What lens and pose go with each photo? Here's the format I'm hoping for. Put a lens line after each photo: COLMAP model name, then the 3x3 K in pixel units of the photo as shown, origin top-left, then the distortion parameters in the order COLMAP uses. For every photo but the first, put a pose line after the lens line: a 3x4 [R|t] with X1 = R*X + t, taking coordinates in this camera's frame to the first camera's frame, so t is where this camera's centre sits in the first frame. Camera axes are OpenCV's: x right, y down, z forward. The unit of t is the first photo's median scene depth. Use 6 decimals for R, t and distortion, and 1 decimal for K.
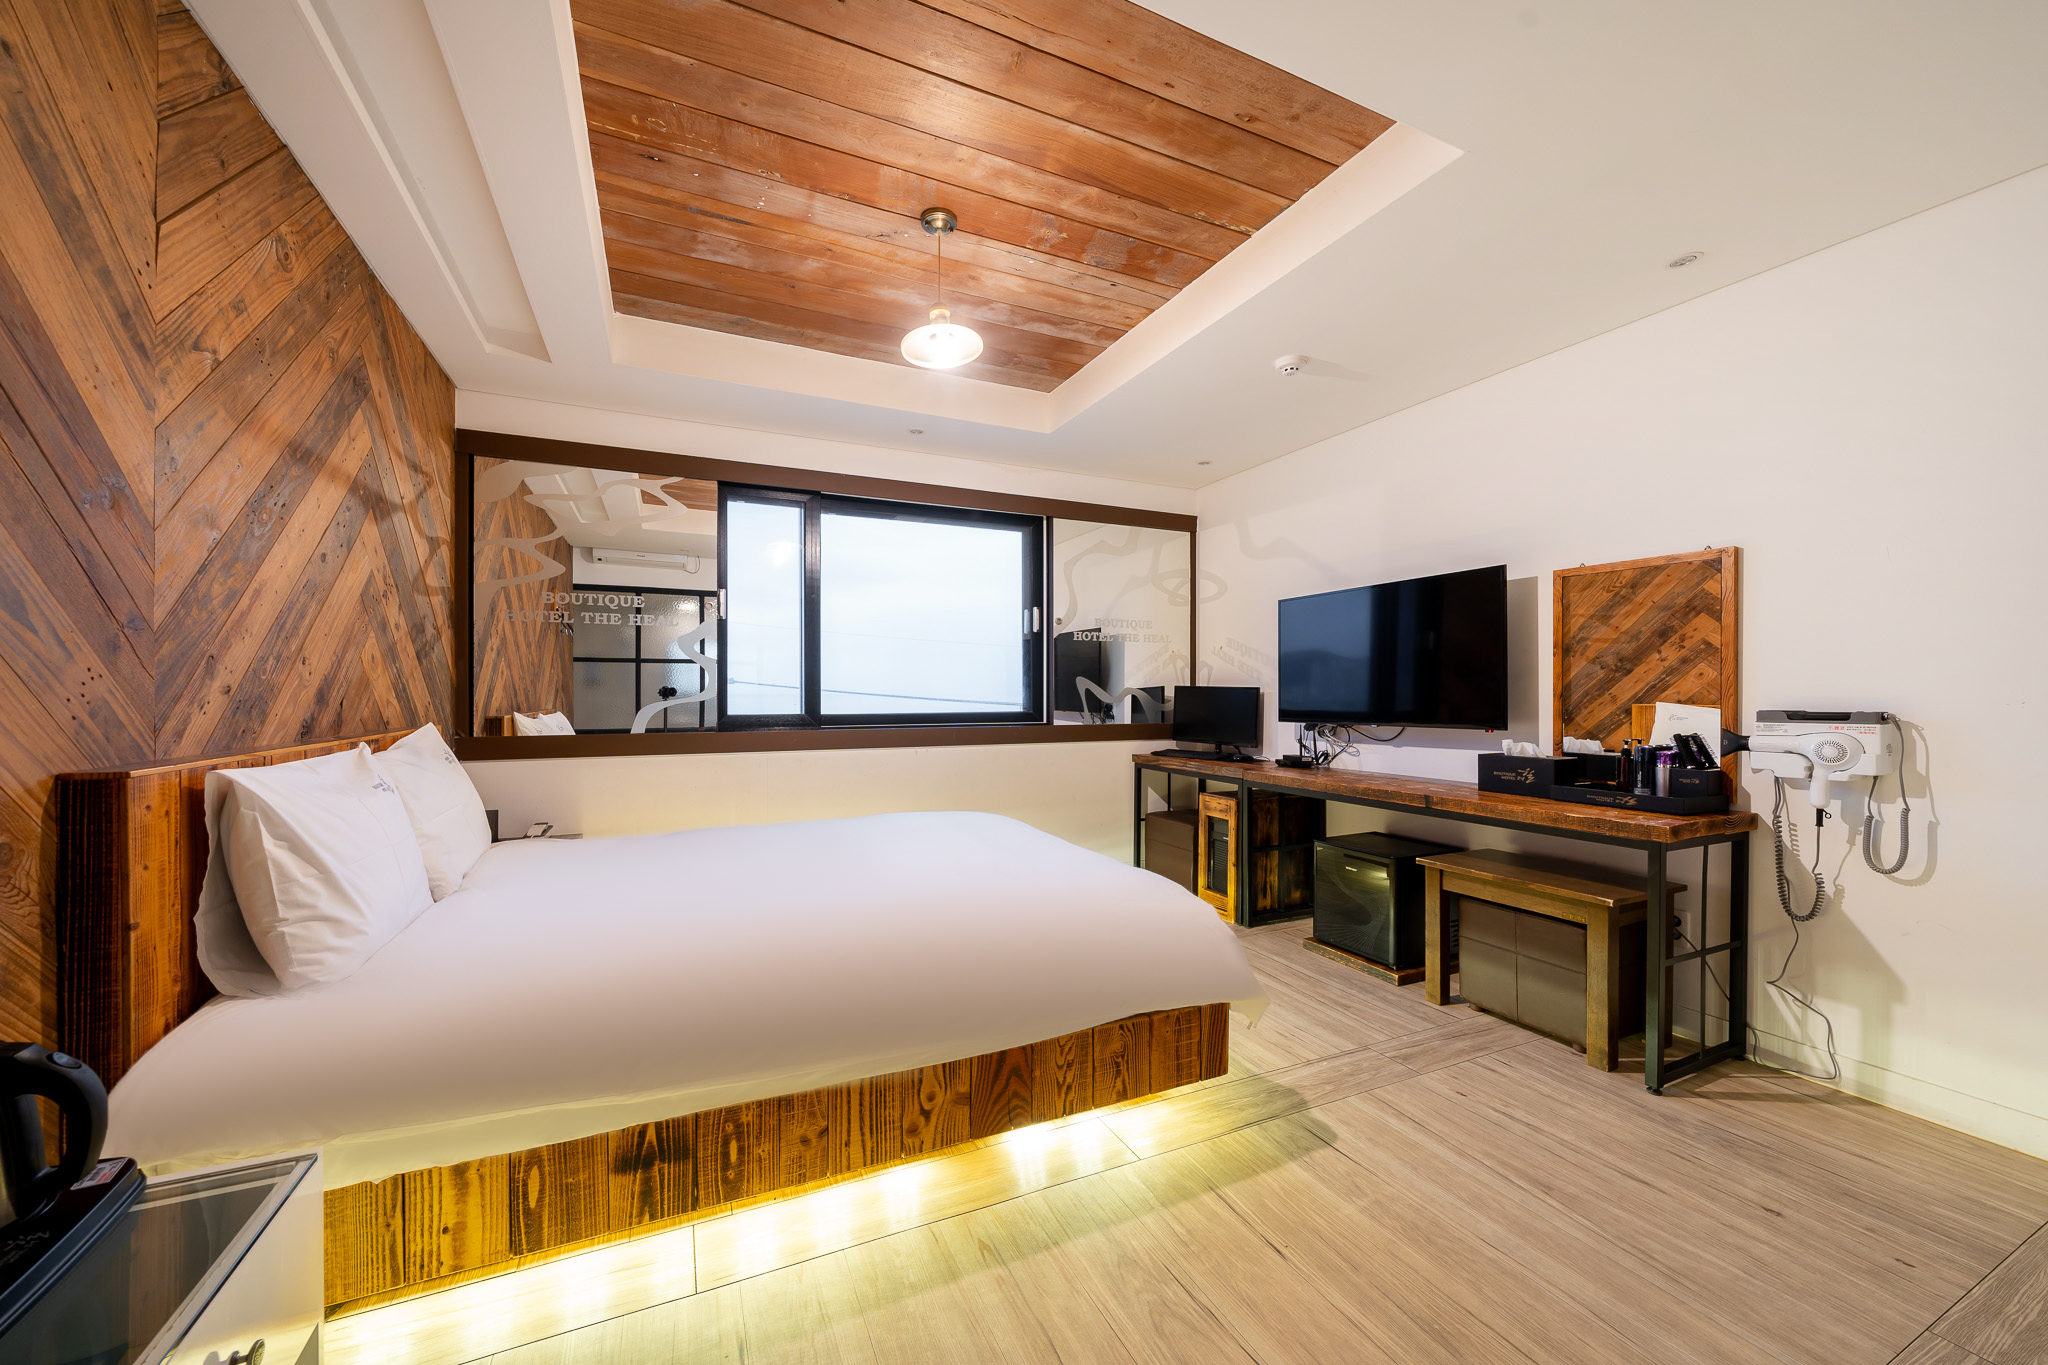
lens RADIAL K [[704.1, 0, 979.2], [0, 704.1, 692.7], [0, 0, 1]] dist [-0.006722, -0.000196]
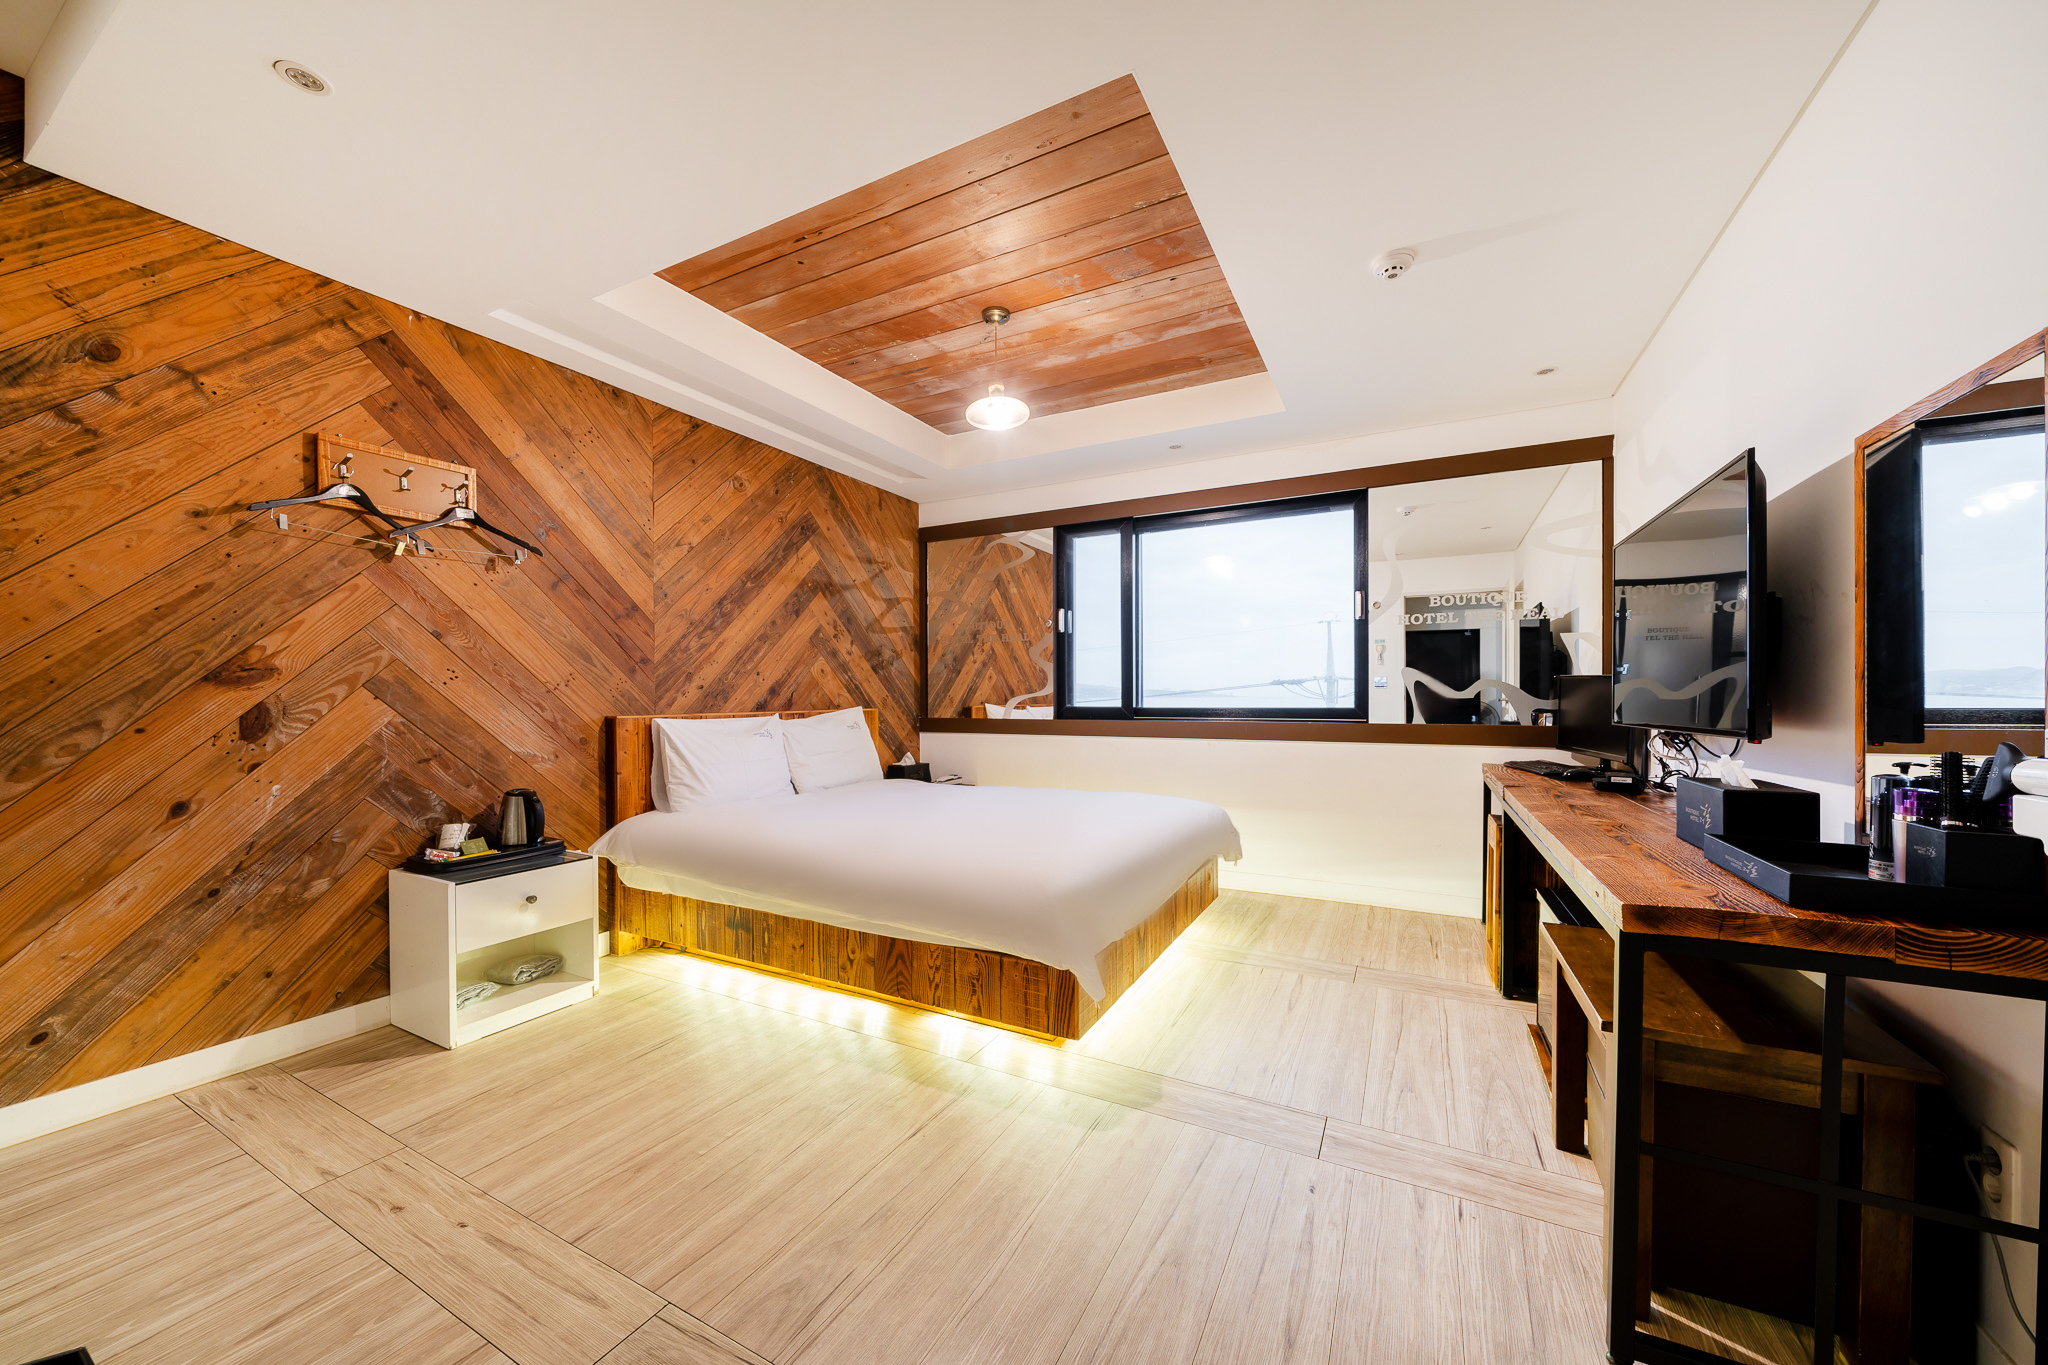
lens RADIAL K [[704.1, 0, 1058.0], [0, 704.1, 701.8], [0, 0, 1]] dist [-0.006722, -0.000196]
pose [[0.653459, 0.002873, -0.756957, 1.272229], [0.001322, 0.999987, 0.004937, 0.030135], [0.756961, -0.004227, 0.653446, 0.323613]]
